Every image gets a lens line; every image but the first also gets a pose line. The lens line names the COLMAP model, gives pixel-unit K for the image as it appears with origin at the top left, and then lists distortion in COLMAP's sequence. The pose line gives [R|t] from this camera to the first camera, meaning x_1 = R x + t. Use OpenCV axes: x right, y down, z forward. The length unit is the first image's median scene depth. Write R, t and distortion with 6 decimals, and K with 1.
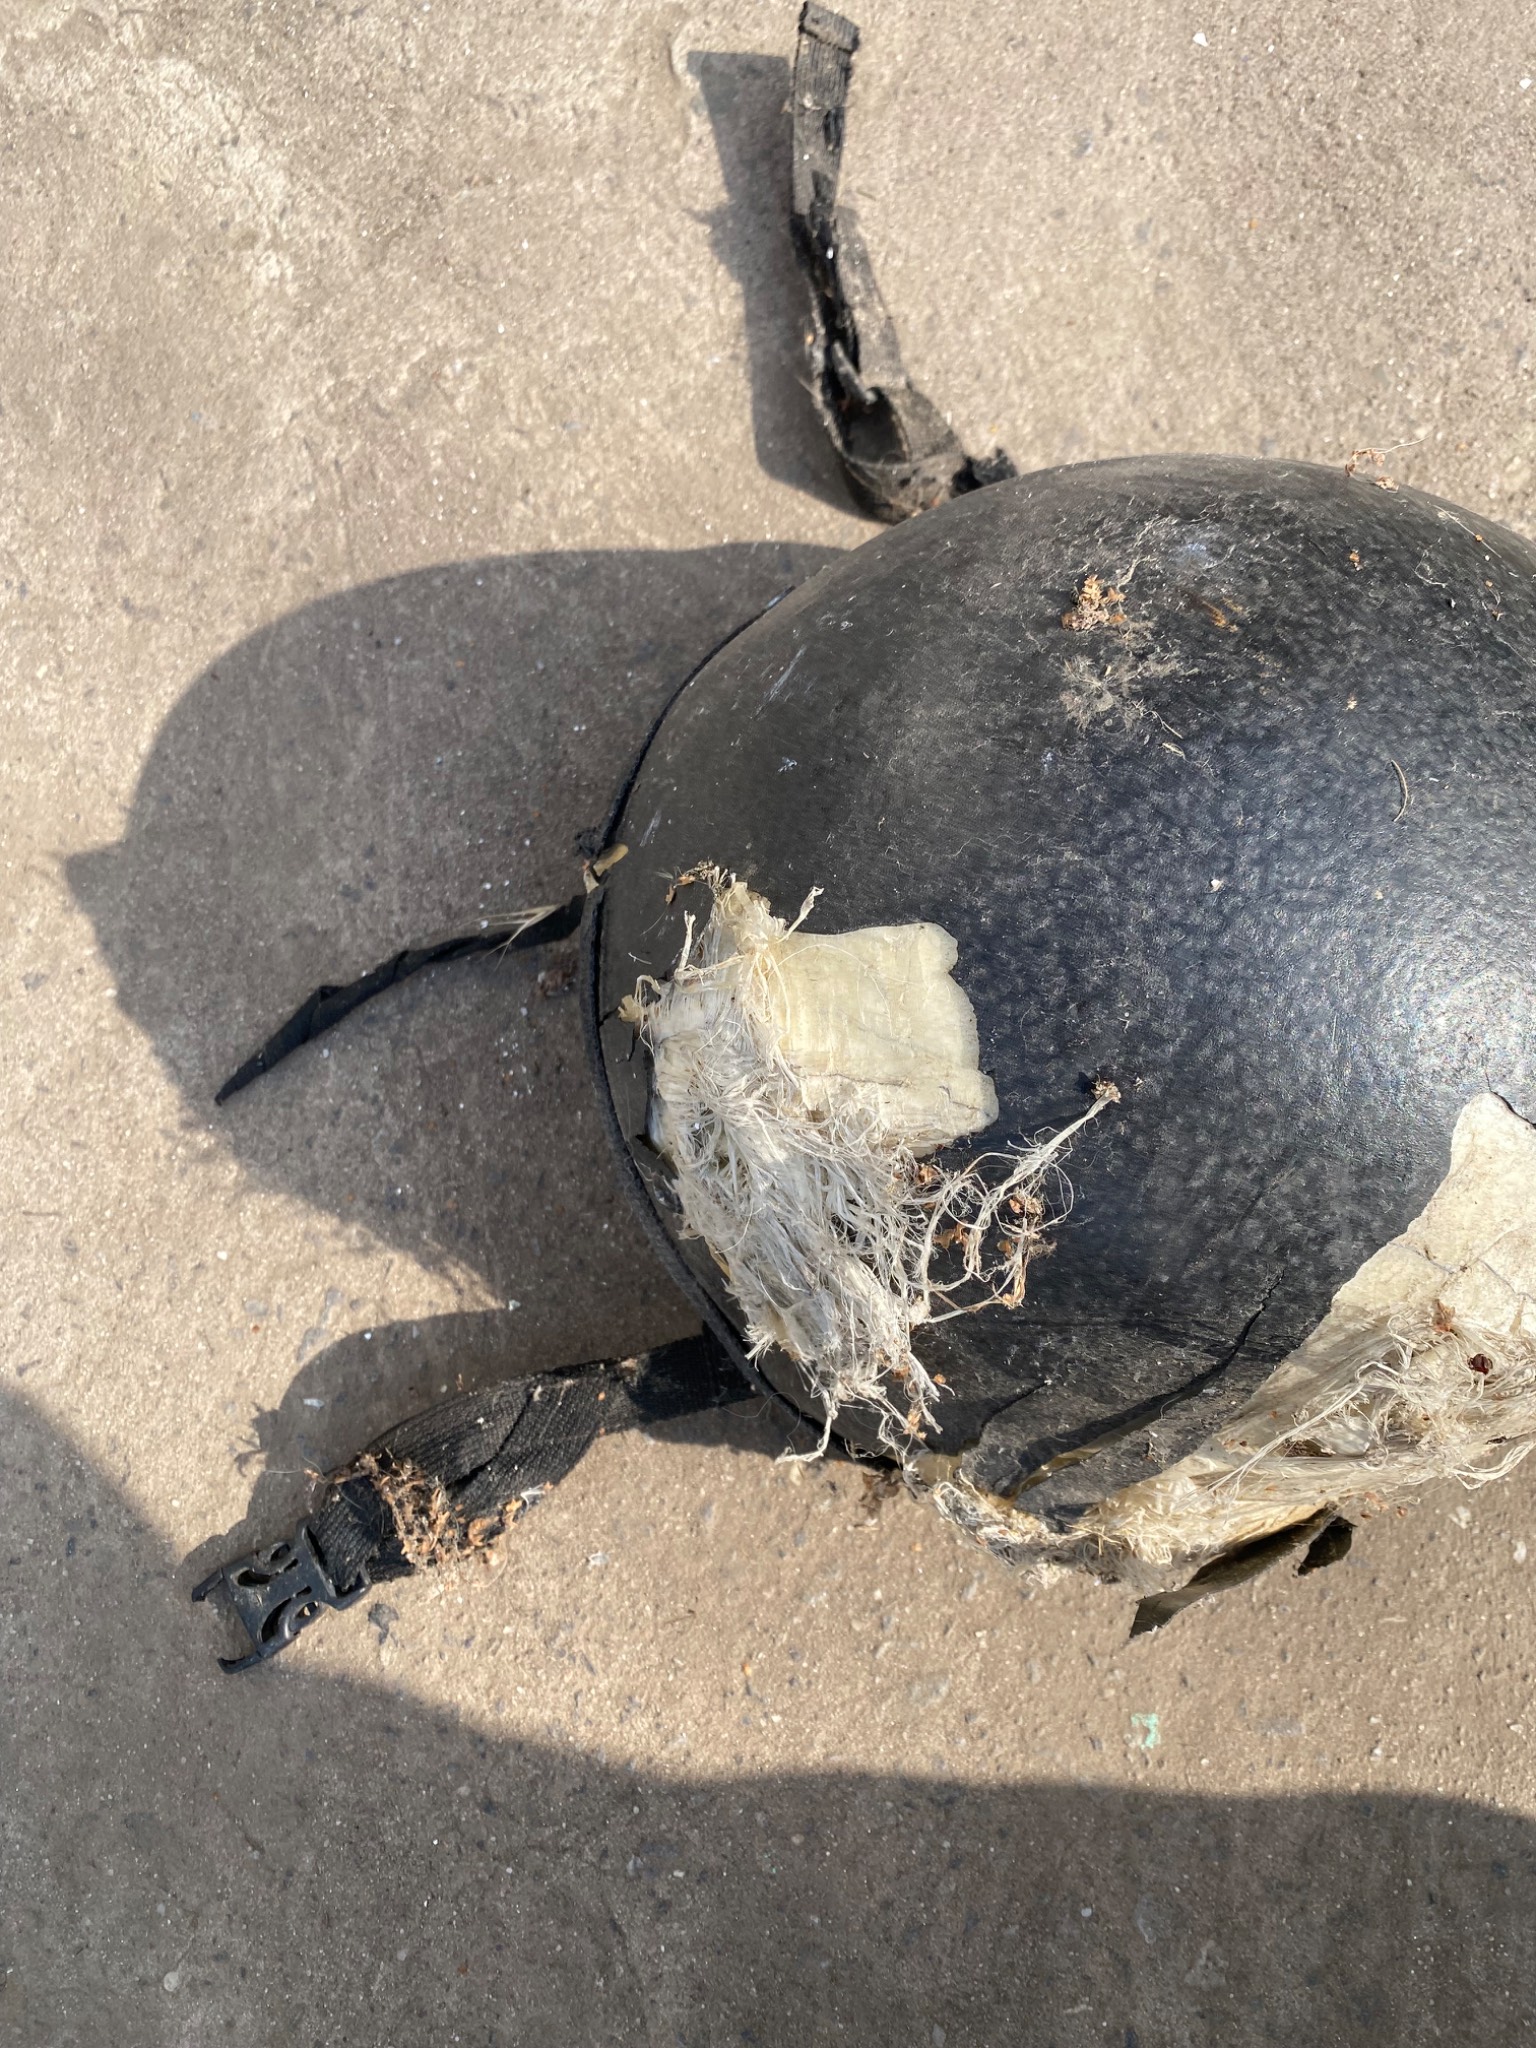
lens RADIAL K [[1474.4, 0, 725.1], [0, 1474.4, 965.6], [0, 0, 1]] dist [-0.021014, 0.009364]
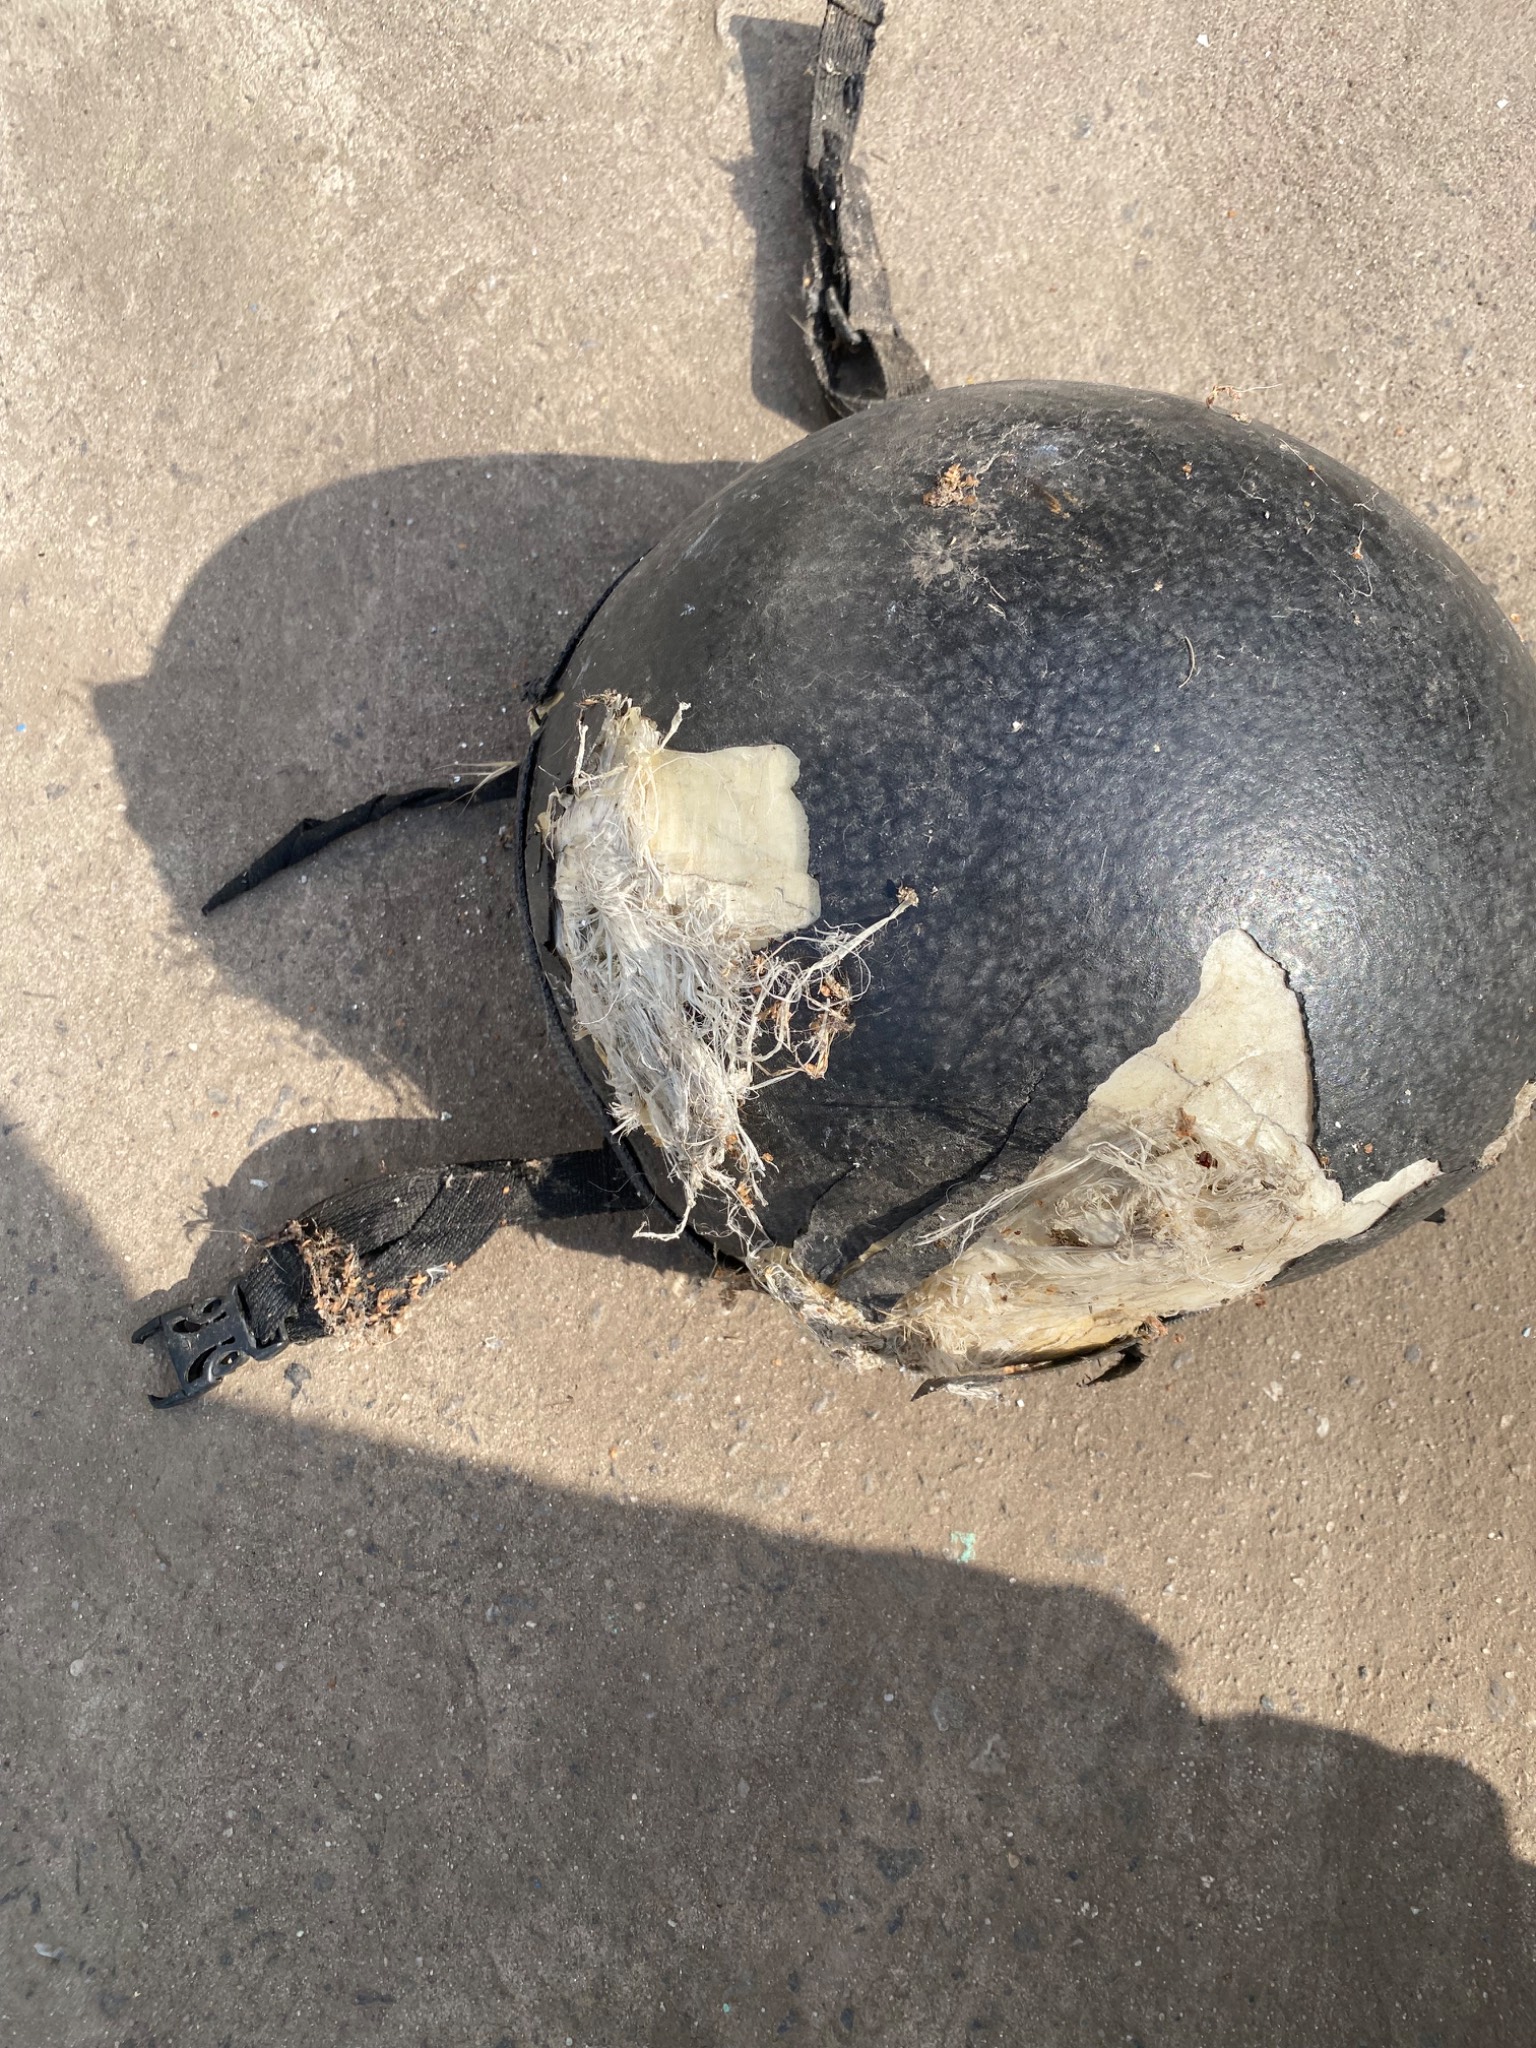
lens RADIAL K [[1474.4, 0, 744.1], [0, 1474.4, 969.3], [0, 0, 1]] dist [-0.021014, 0.009364]
pose [[0.994394, 0.100203, -0.033753, 0.112262], [-0.100204, 0.994966, 0.001665, 0.099388], [0.033749, 0.001727, 0.999429, -0.109870]]
